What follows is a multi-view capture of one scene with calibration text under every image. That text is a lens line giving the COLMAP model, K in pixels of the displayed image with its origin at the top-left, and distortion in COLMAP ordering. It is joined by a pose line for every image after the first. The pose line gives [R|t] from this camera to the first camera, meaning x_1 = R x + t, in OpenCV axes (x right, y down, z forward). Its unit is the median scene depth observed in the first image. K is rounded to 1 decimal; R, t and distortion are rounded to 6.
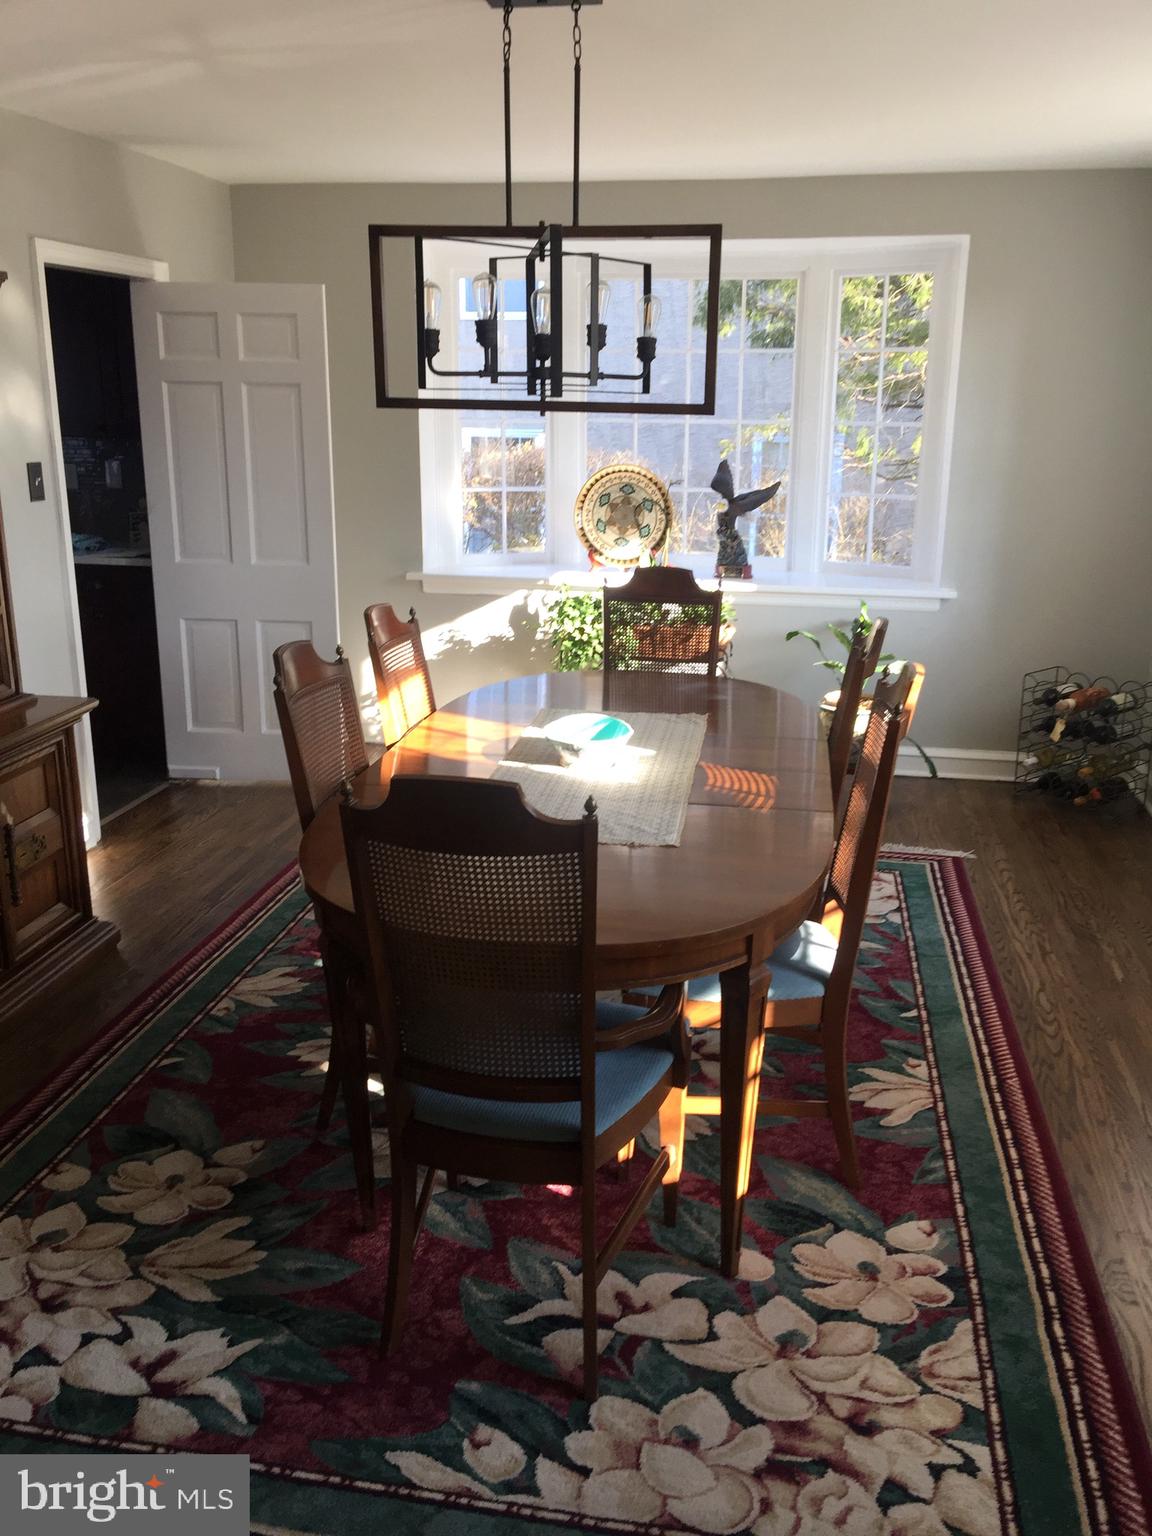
lens RADIAL K [[1279.1, 0, 576.0], [0, 1279.1, 768.0], [0, 0, 1]] dist [0.075481, -0.141394]
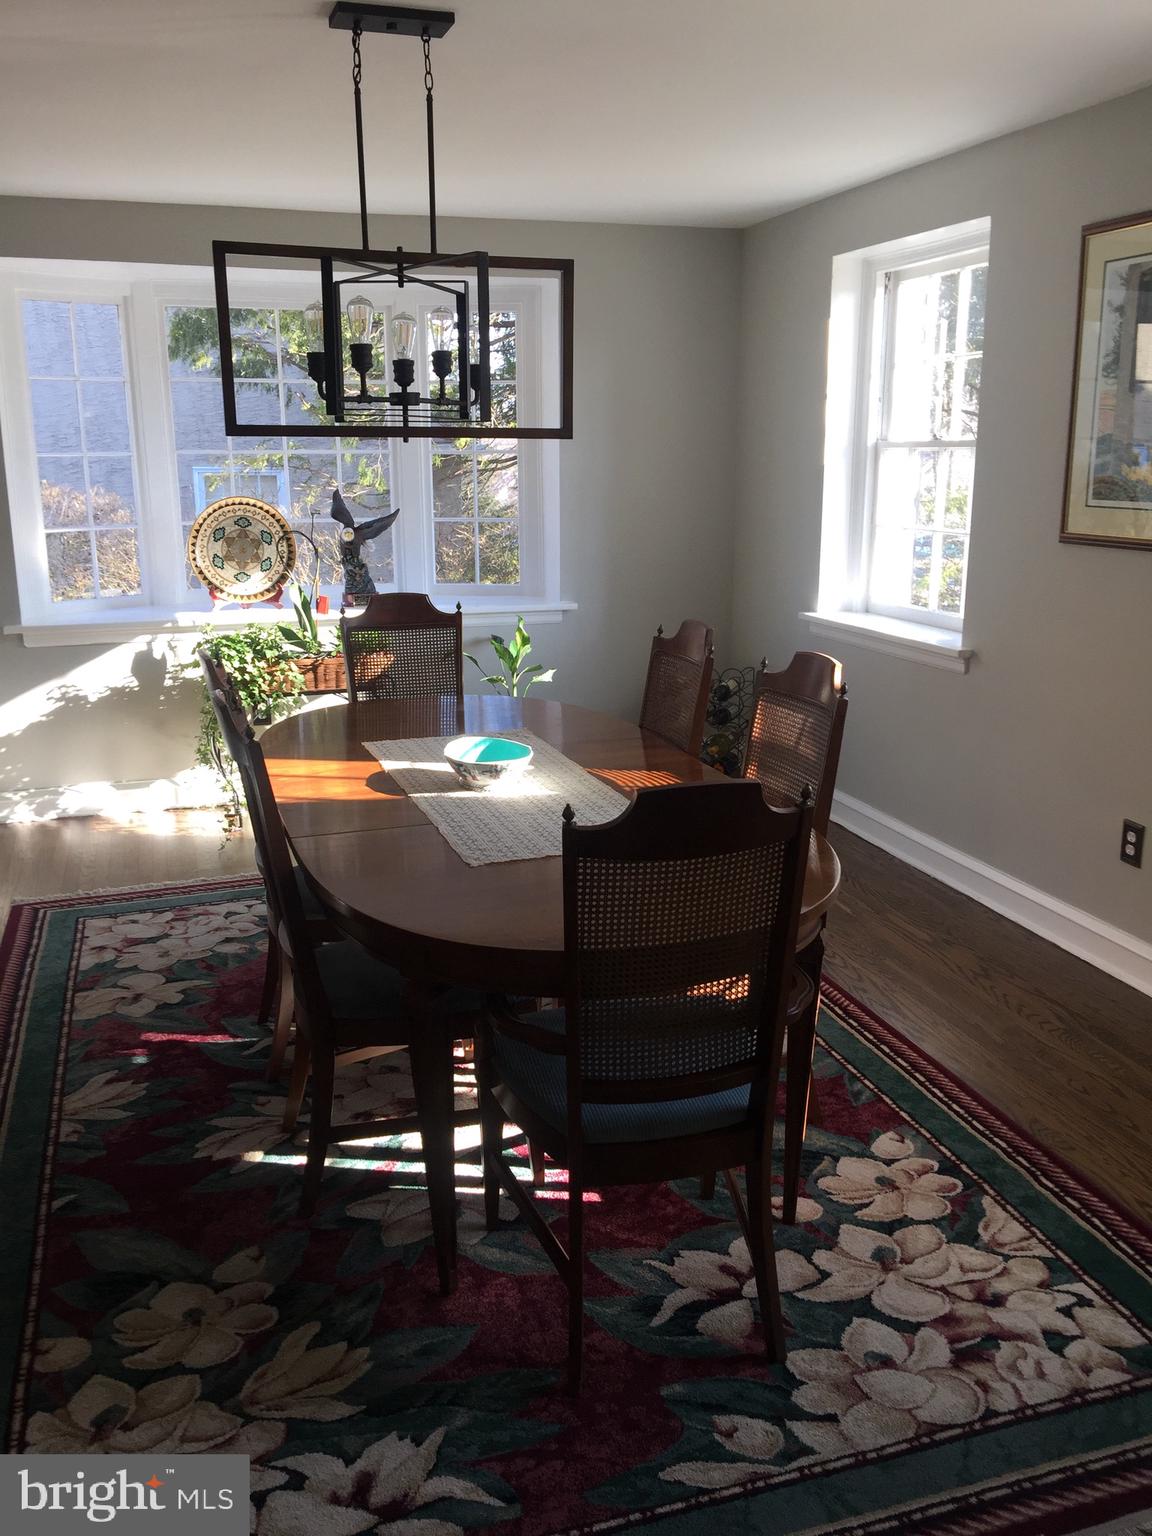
lens RADIAL K [[1281.8, 0, 572.8], [0, 1281.8, 760.5], [0, 0, 1]] dist [0.093943, -0.149890]
pose [[0.882329, -0.128367, 0.452789, -0.488125], [0.142392, 0.989805, 0.003141, -0.020169], [-0.448576, 0.061702, 0.891612, 0.088454]]
